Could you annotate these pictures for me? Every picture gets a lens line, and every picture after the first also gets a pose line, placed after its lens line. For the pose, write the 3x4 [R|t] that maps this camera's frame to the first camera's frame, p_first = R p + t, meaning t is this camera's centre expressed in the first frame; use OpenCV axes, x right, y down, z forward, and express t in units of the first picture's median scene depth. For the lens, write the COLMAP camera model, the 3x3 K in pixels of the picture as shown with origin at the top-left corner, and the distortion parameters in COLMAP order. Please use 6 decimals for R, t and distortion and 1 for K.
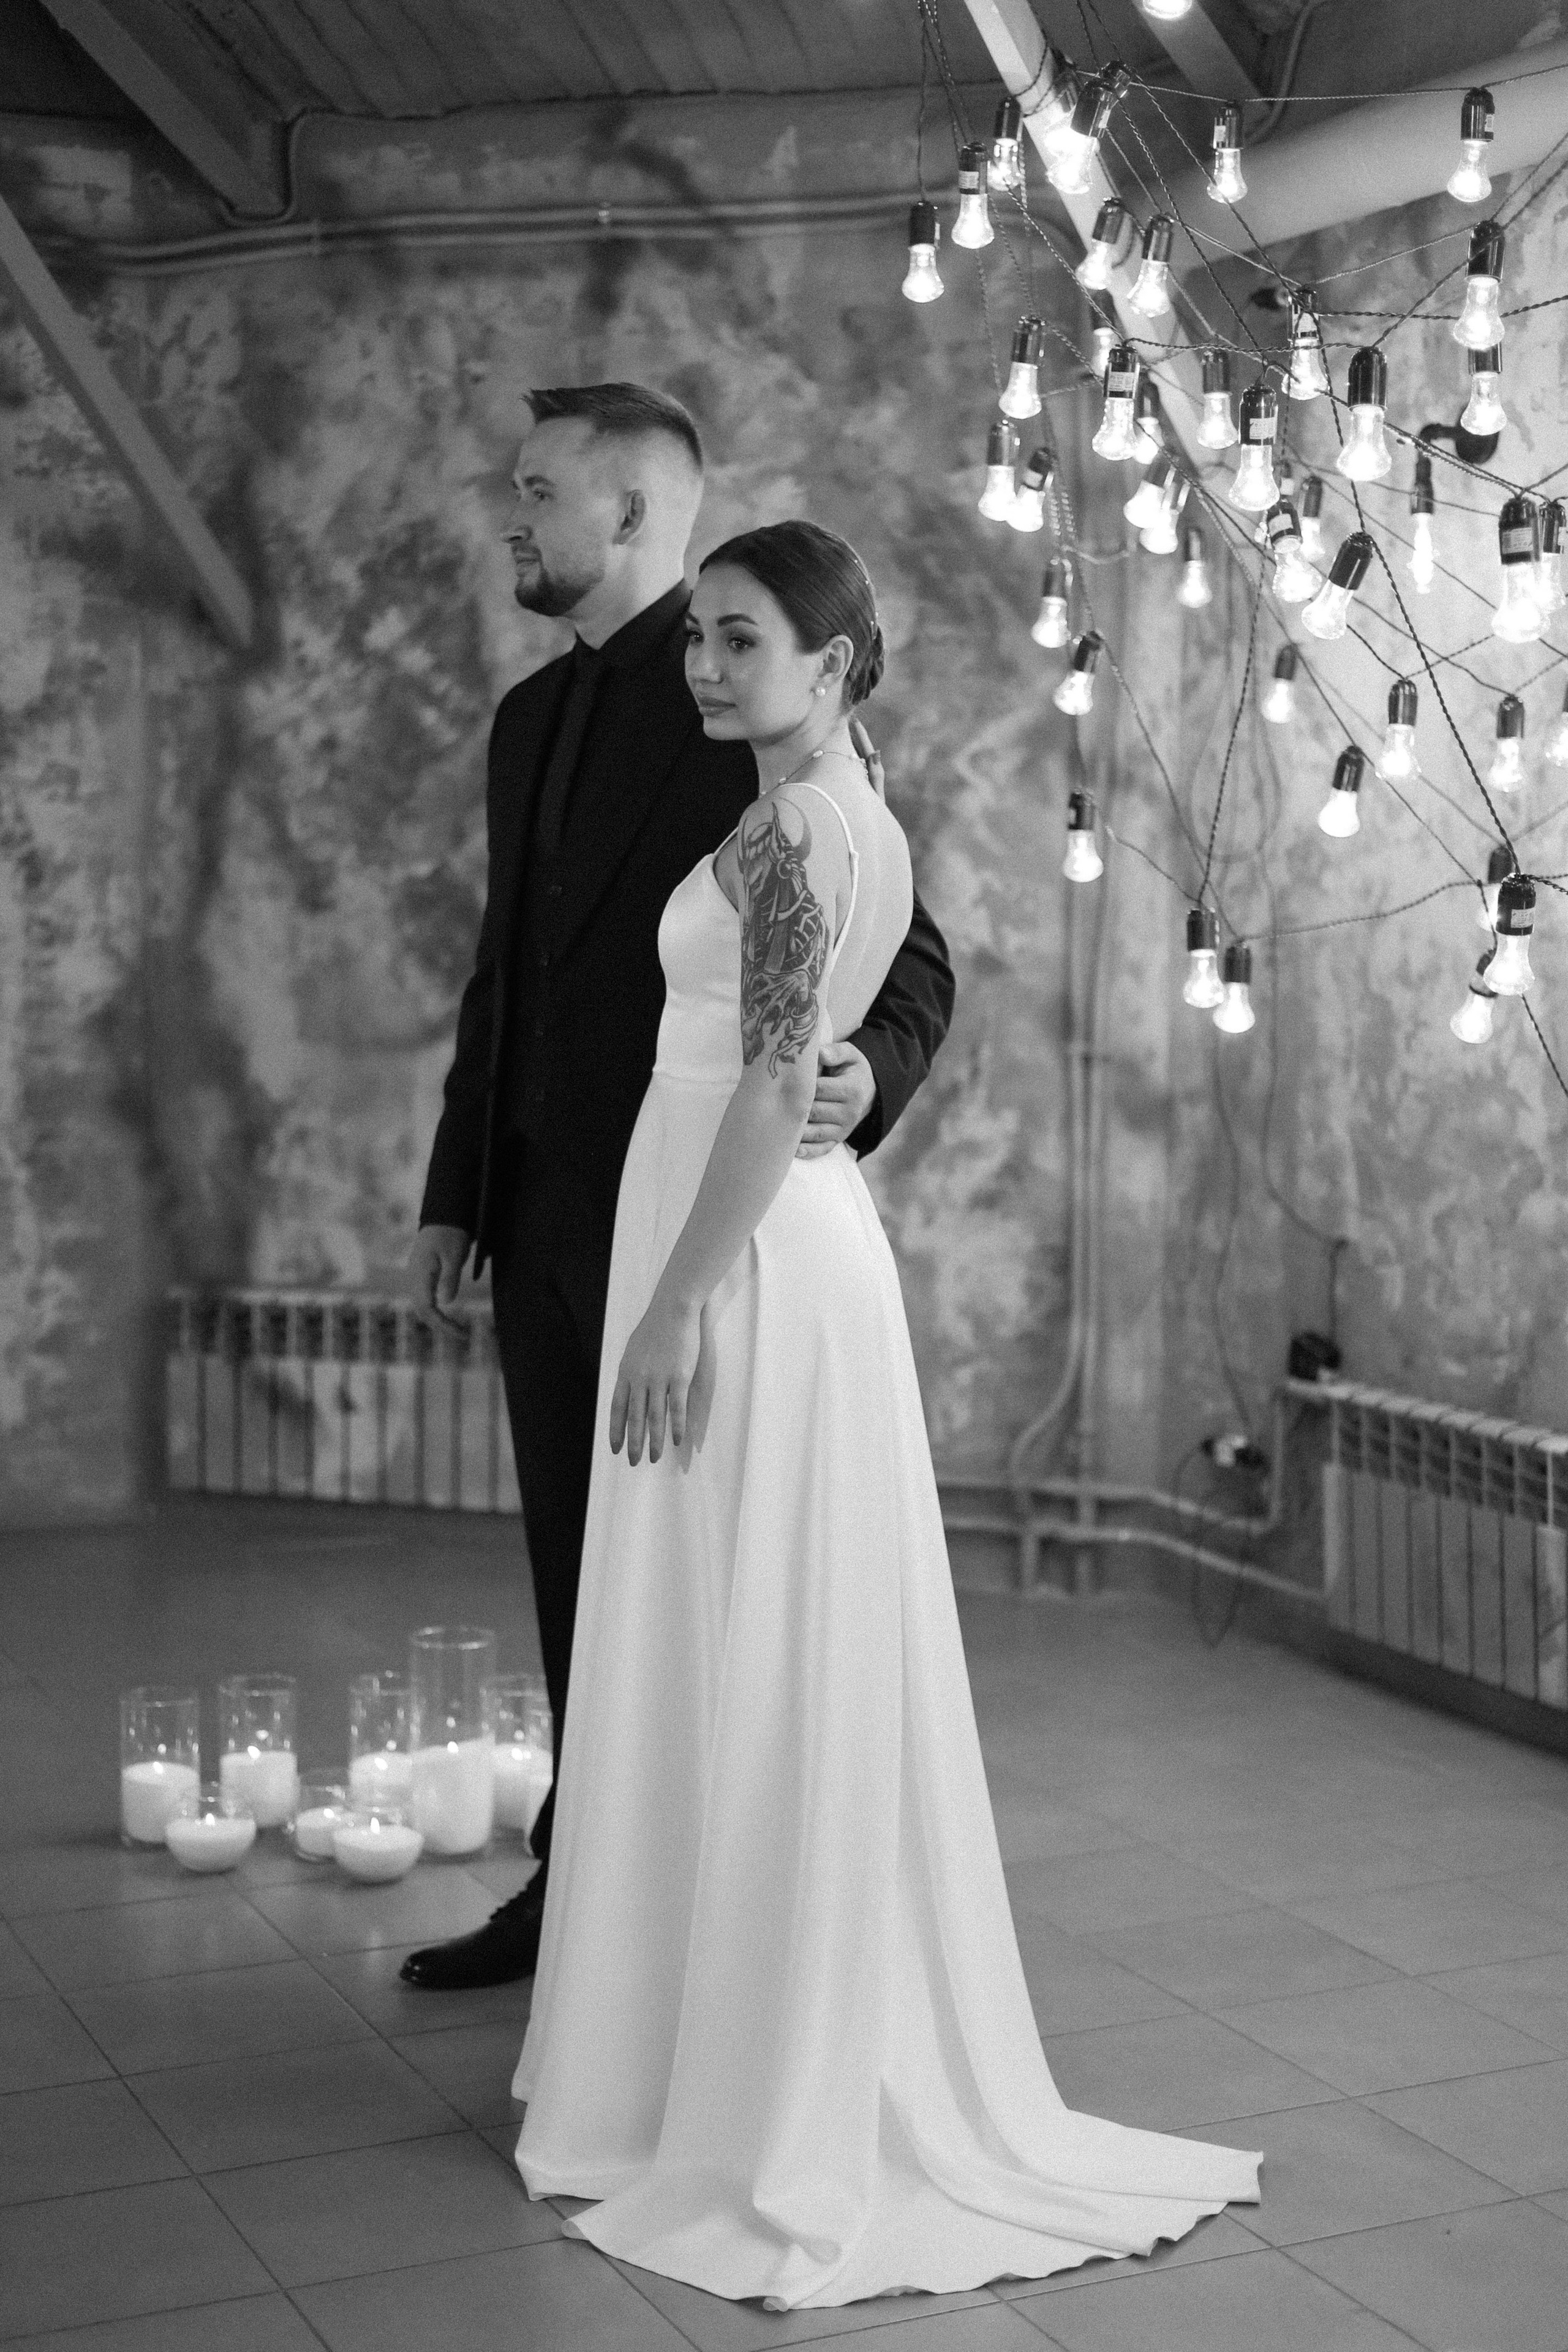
lens RADIAL K [[3465.0, 0, 784.0], [0, 3465.0, 1176.0], [0, 0, 1]] dist [0.147340, 0.020747]
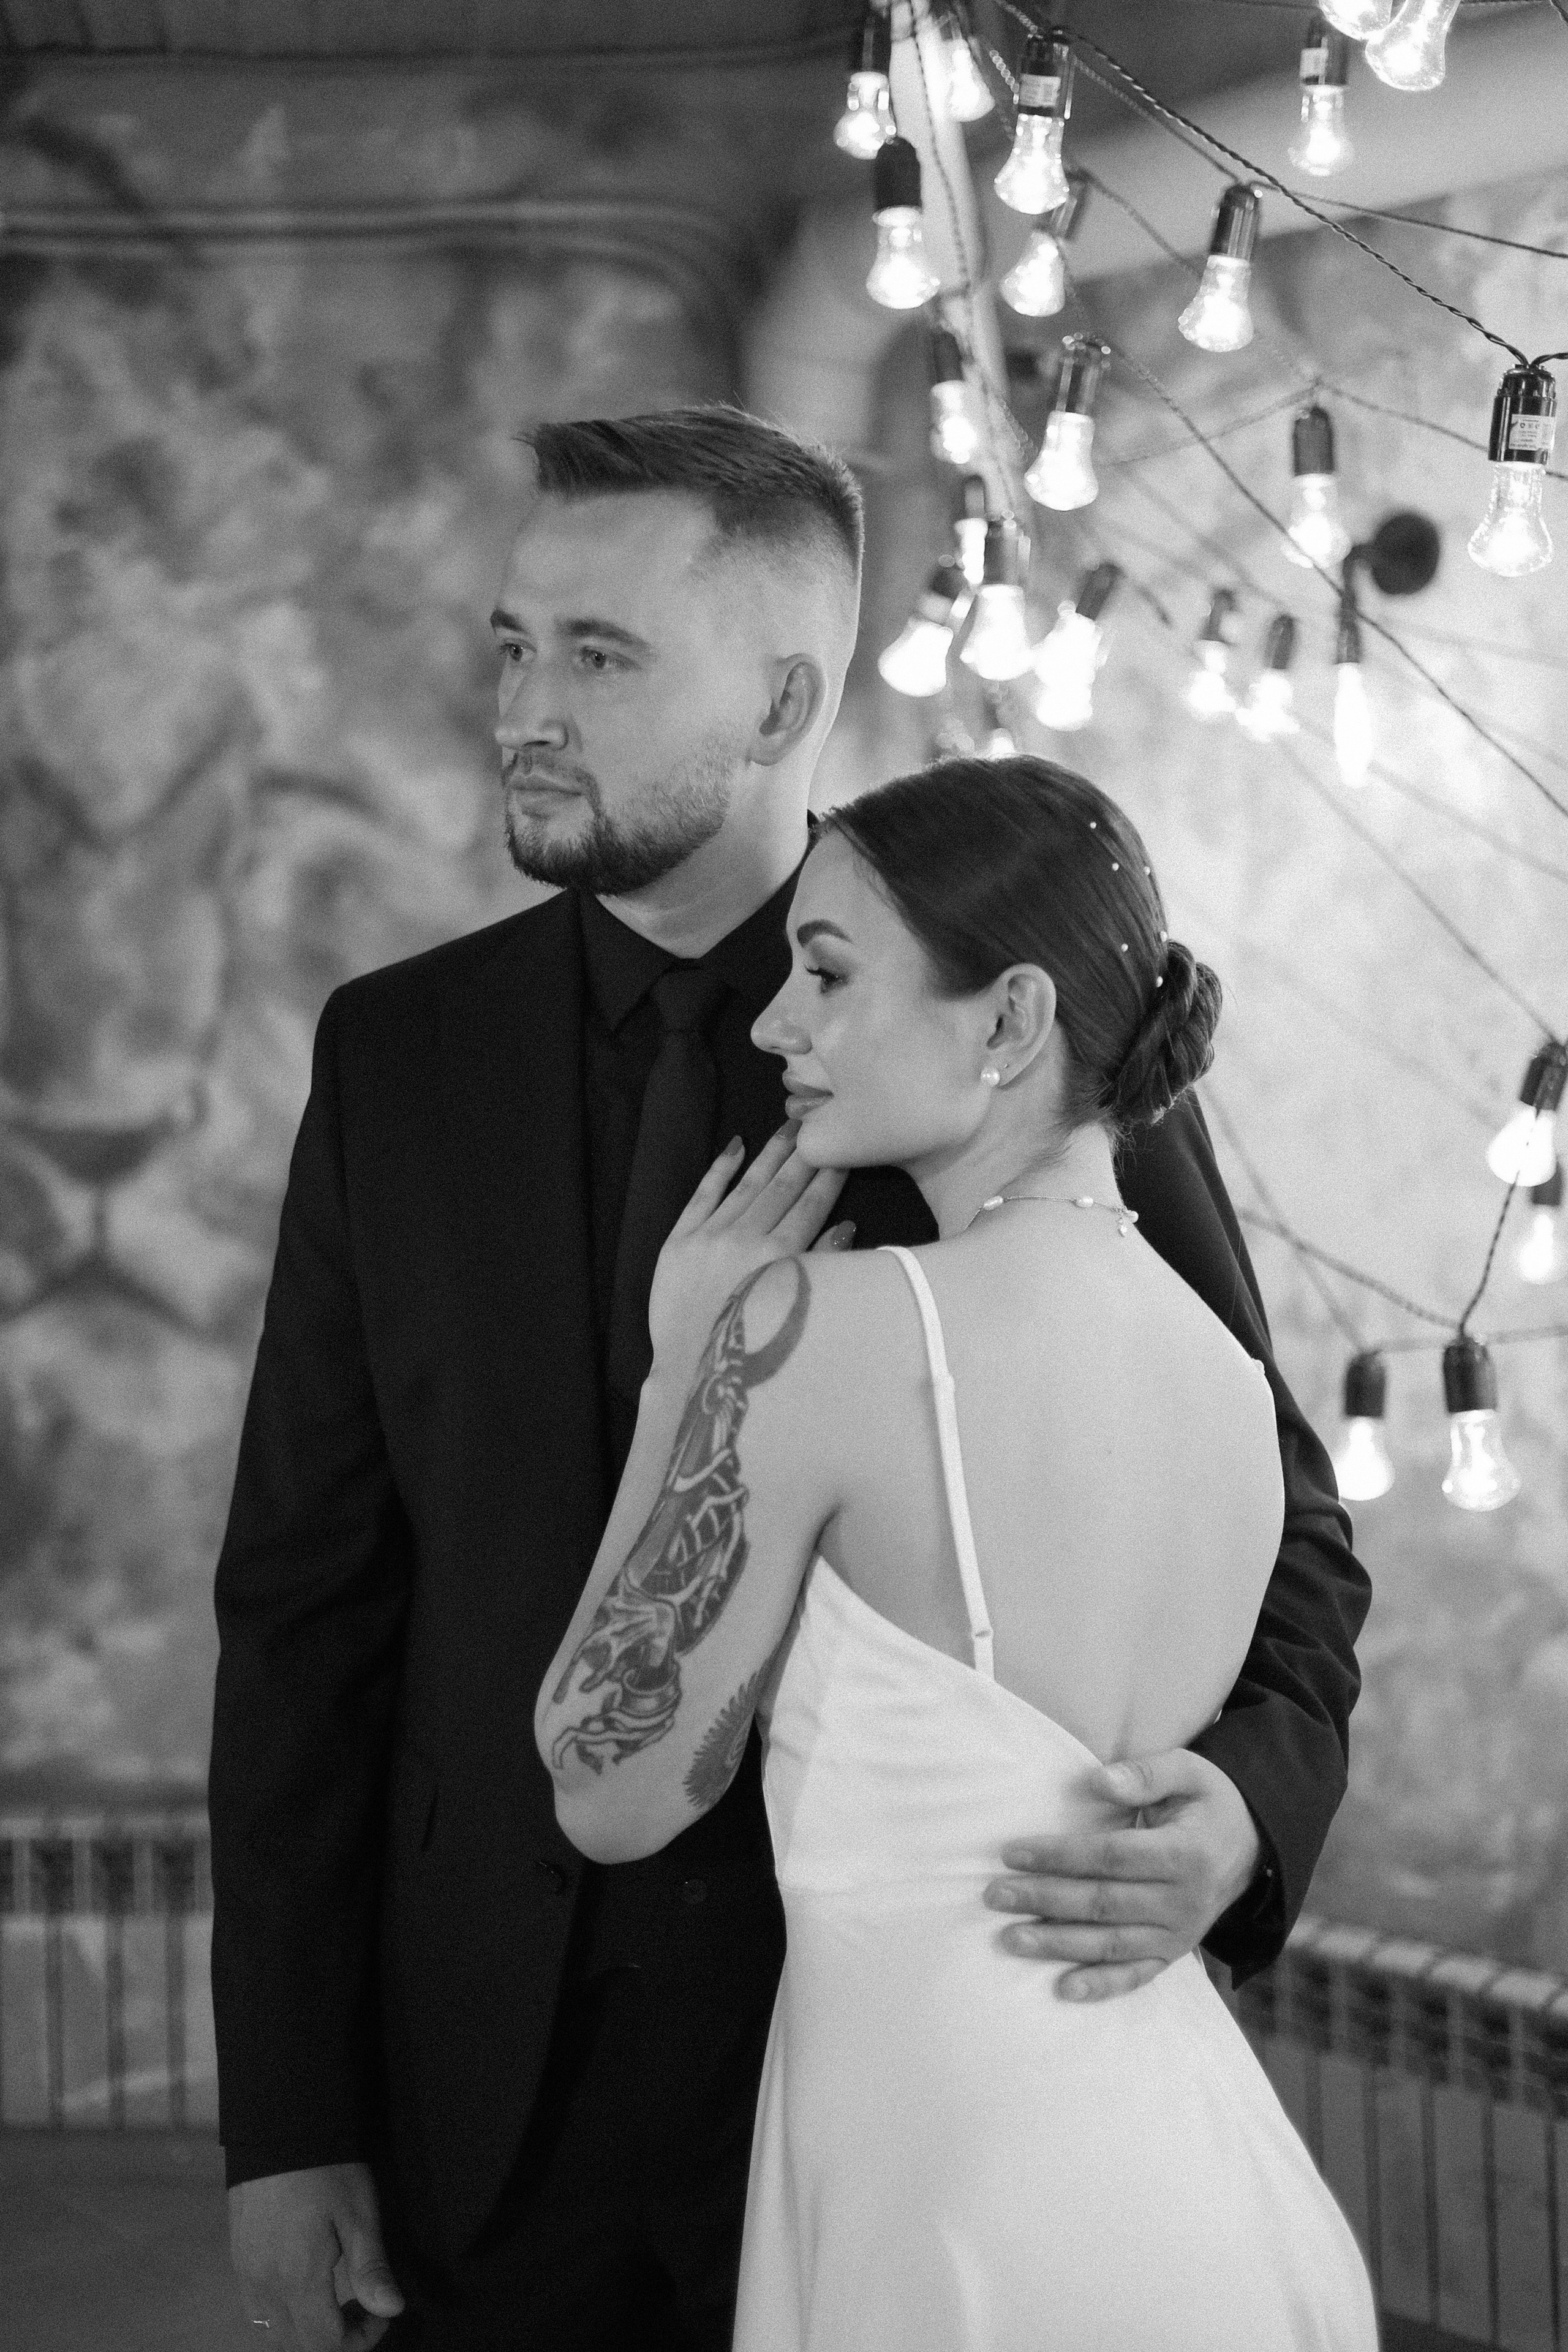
lens RADIAL K [[3659.4, 0, 987.7], [0, 3659.4, 1174.8], [0, 0, 1]] dist [0.024055, 0.009140]
pose [[0.952742, -0.038901, 0.301280, -0.099146], [0.051359, 0.998117, -0.033537, -0.063357], [-0.299408, 0.047425, 0.952946, 0.307759]]
